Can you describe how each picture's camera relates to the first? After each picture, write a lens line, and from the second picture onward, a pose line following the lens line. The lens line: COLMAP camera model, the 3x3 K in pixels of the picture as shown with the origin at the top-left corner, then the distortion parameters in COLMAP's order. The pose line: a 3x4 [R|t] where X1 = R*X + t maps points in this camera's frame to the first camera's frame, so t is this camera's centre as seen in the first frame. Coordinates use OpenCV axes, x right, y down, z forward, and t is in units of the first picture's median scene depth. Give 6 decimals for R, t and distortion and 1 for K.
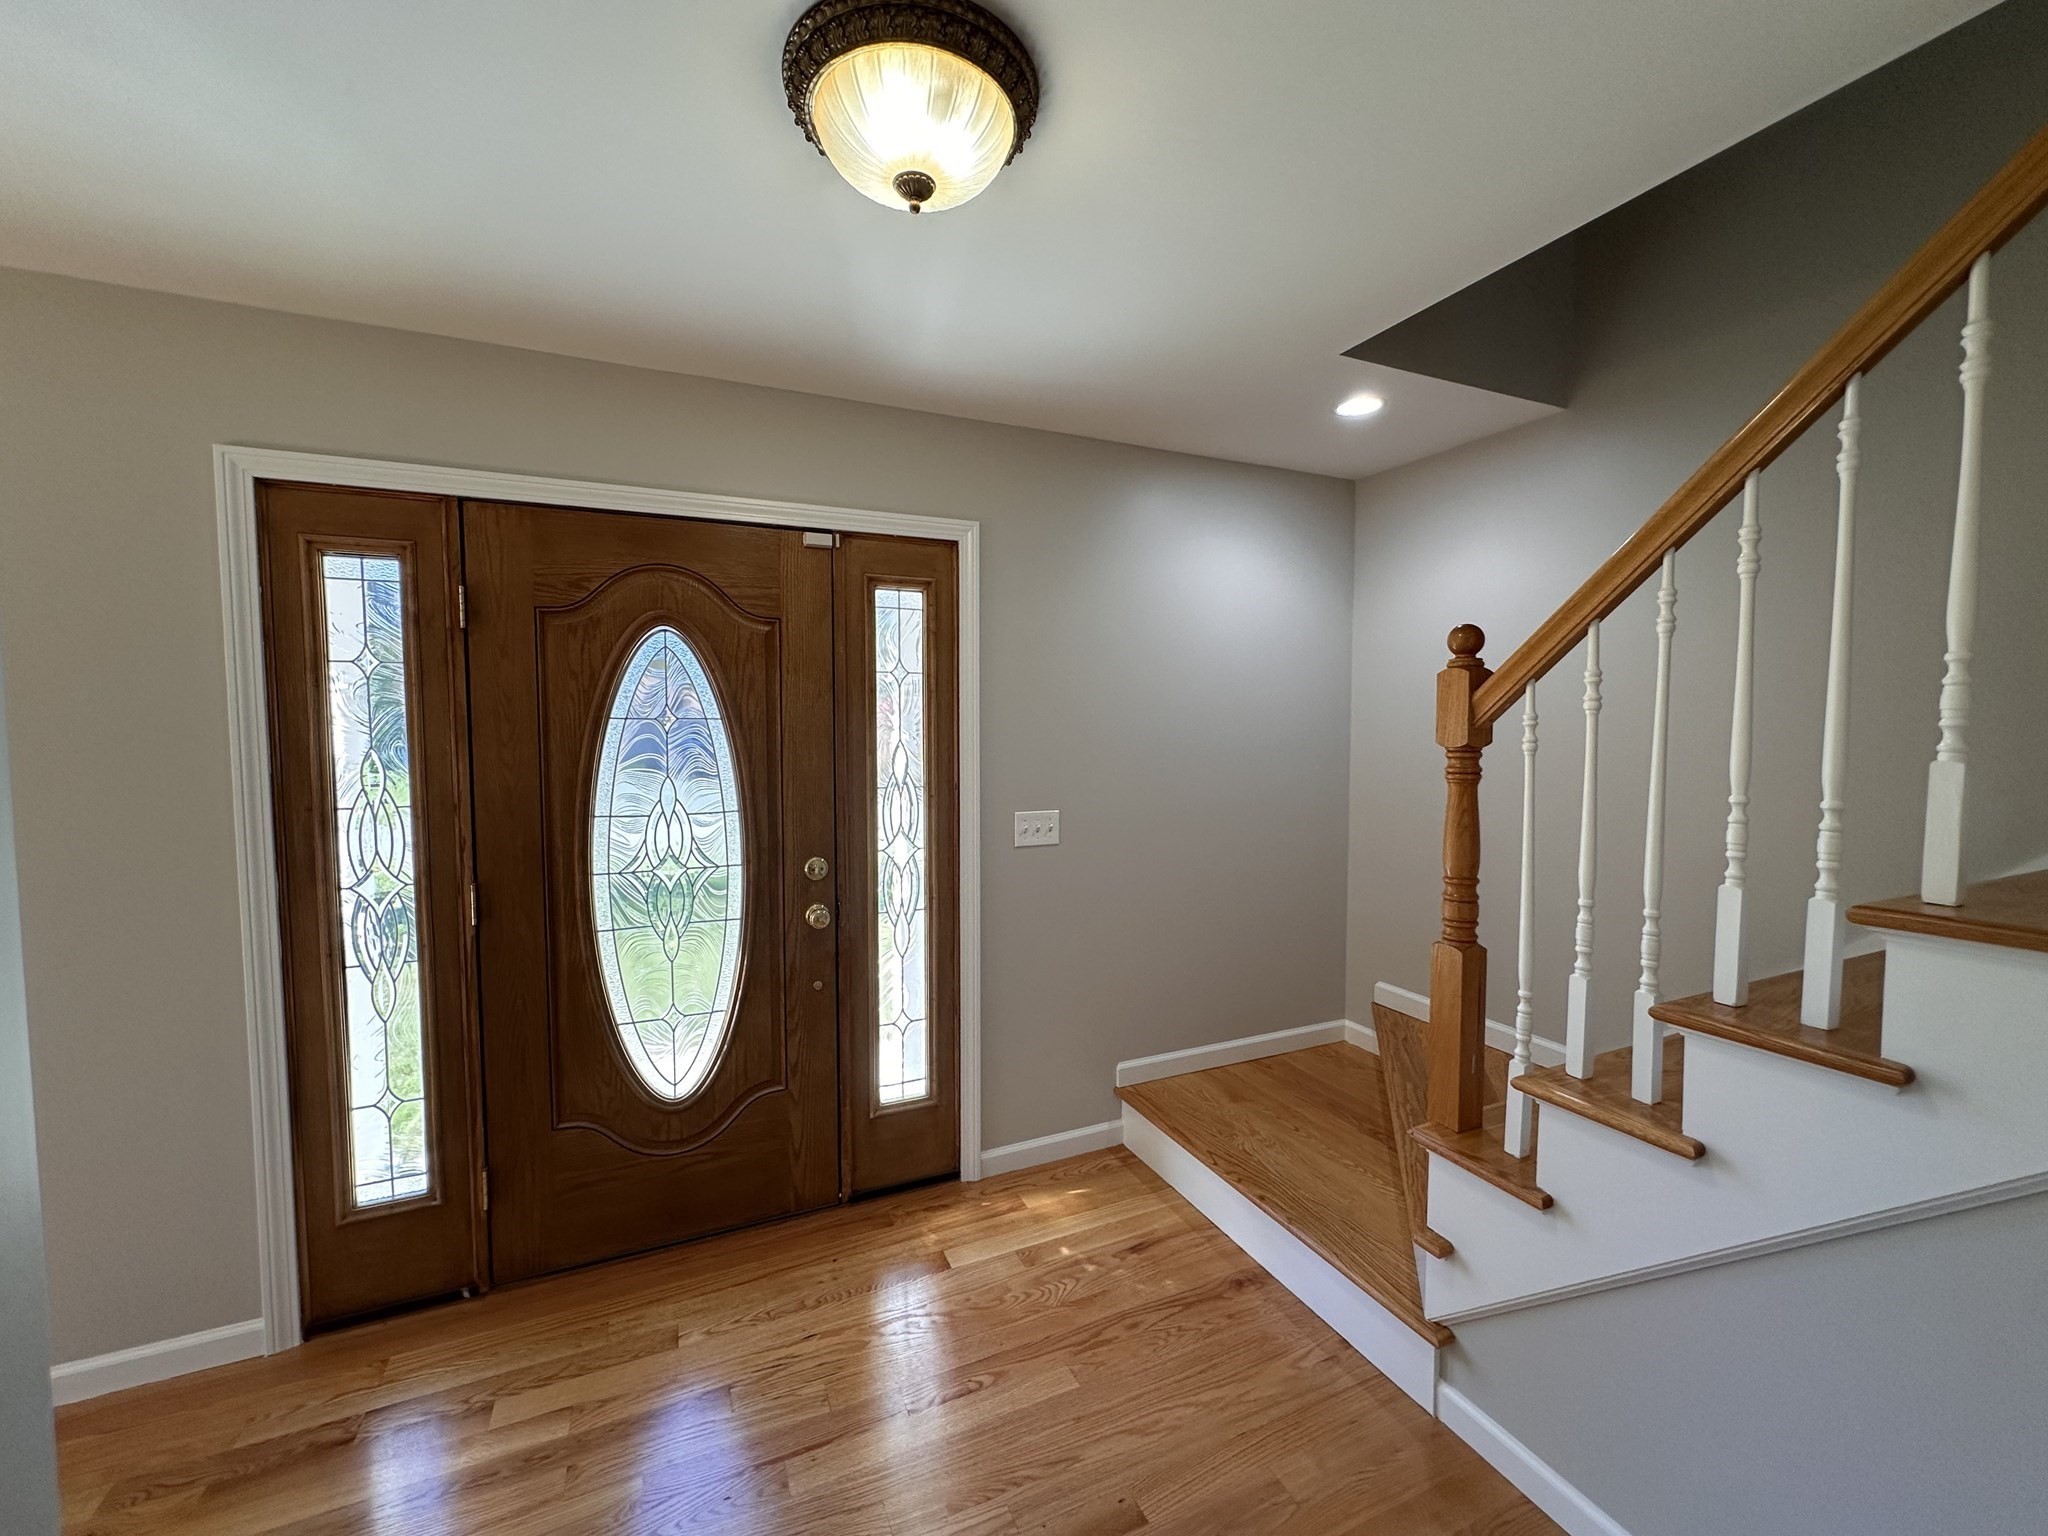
lens RADIAL K [[818.6, 0, 1021.8], [0, 818.6, 765.1], [0, 0, 1]] dist [-0.001210, -0.000201]
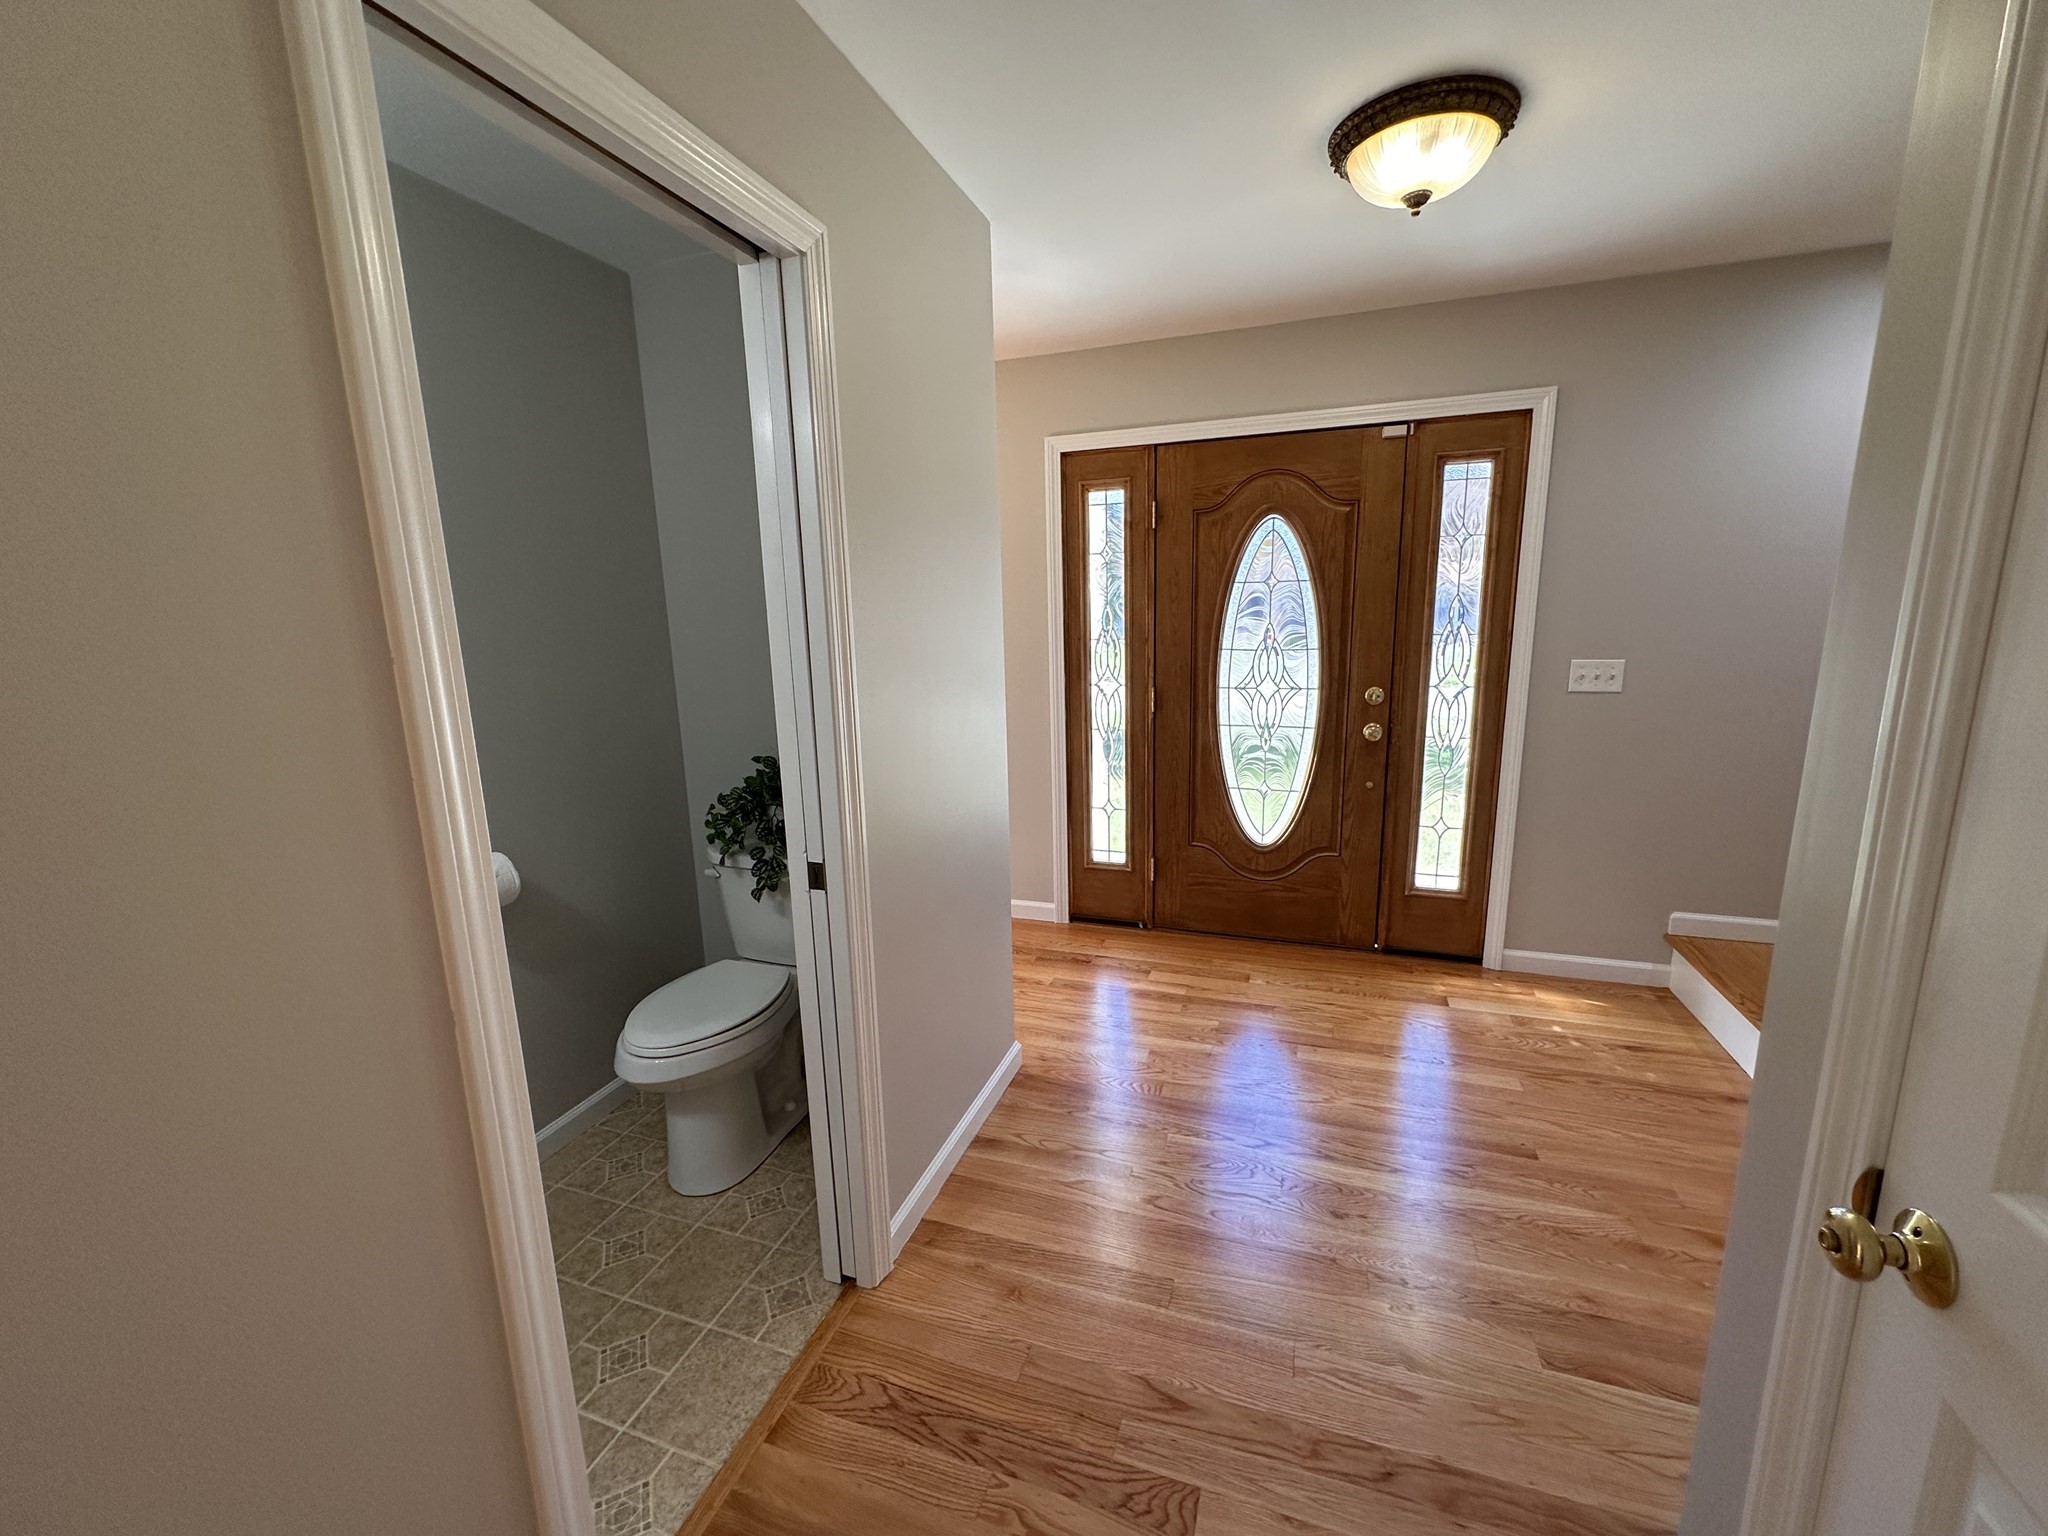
lens RADIAL K [[818.6, 0, 1021.8], [0, 818.6, 765.1], [0, 0, 1]] dist [-0.001210, -0.000201]
pose [[0.721284, 0.117160, -0.682659, 0.257649], [-0.013229, 0.987741, 0.155541, 0.042231], [0.692513, -0.103158, 0.713992, -0.344933]]
